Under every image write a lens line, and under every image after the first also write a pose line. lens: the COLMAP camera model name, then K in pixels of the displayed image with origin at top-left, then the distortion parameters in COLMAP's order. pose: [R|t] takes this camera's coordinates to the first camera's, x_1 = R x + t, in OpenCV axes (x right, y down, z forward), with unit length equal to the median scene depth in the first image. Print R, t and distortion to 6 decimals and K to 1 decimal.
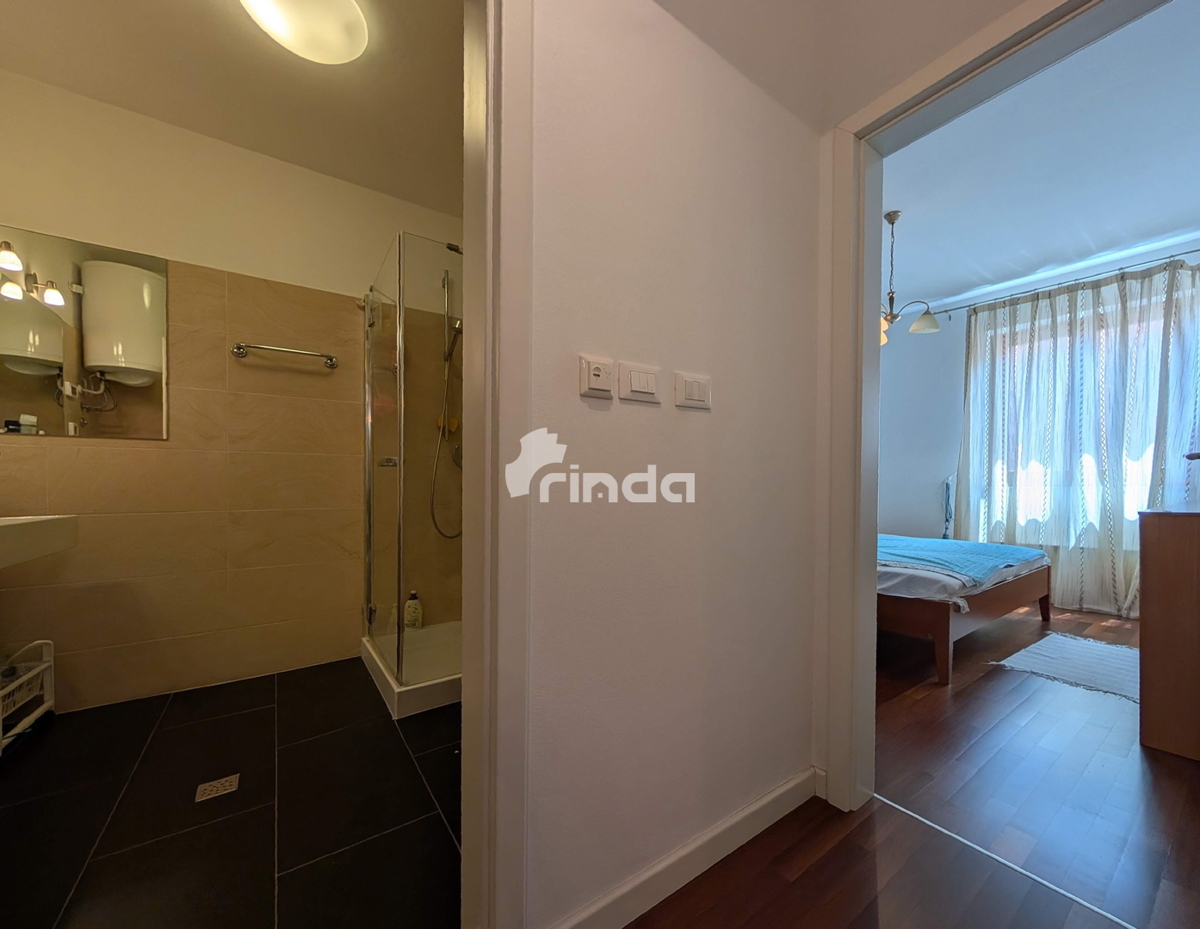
lens RADIAL K [[467.3, 0, 609.0], [0, 467.3, 494.6], [0, 0, 1]] dist [0.001445, -0.000425]
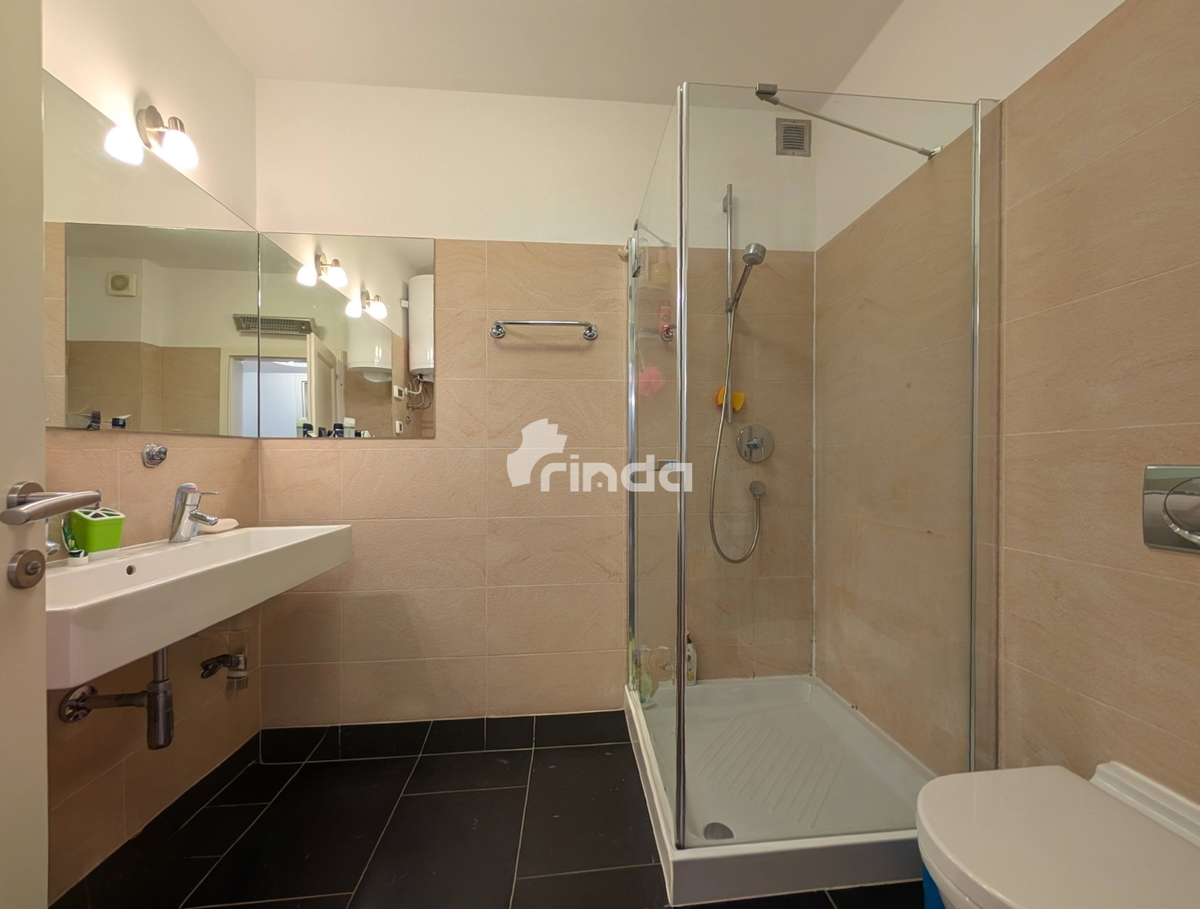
lens RADIAL K [[463.7, 0, 609.4], [0, 463.7, 453.5], [0, 0, 1]] dist [-0.001806, 0.000187]
pose [[0.866887, -0.009728, -0.498409, -0.227950], [-0.005504, 0.999562, -0.029082, -0.070491], [0.498474, 0.027954, 0.866454, 0.440731]]
